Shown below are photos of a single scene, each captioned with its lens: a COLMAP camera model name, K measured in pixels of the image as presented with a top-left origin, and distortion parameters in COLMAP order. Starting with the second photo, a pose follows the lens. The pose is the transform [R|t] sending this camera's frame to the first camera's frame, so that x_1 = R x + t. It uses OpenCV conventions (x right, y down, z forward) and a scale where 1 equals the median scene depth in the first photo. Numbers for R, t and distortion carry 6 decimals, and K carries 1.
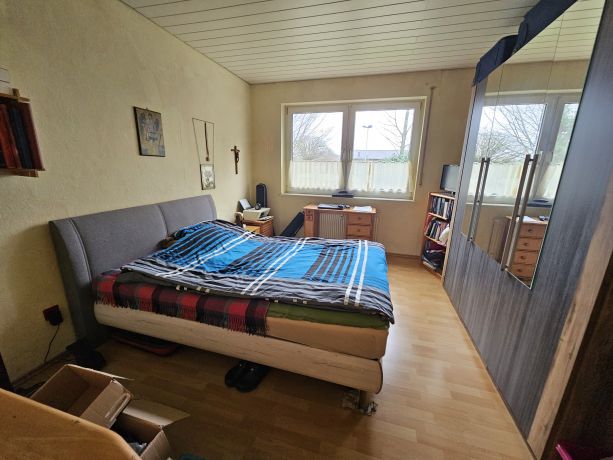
lens RADIAL K [[249.0, 0, 306.5], [0, 249.0, 230.0], [0, 0, 1]] dist [-0.002381, 0.000506]
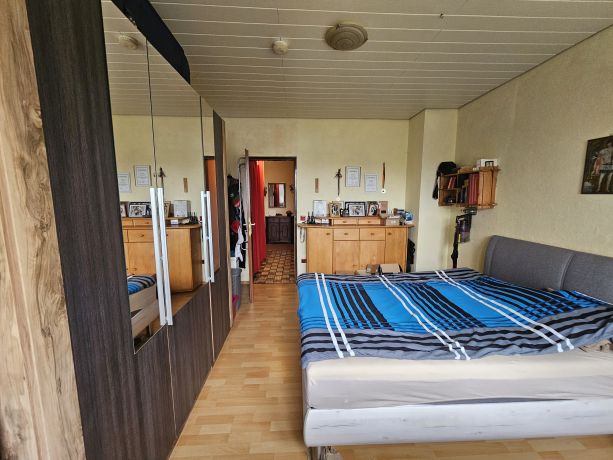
lens RADIAL K [[249.0, 0, 306.5], [0, 249.0, 230.0], [0, 0, 1]] dist [-0.002381, 0.000506]
pose [[-0.950660, 0.021914, -0.309459, 0.469723], [-0.093519, 0.930858, 0.353210, -0.366825], [0.295803, 0.364723, -0.882880, 1.402668]]
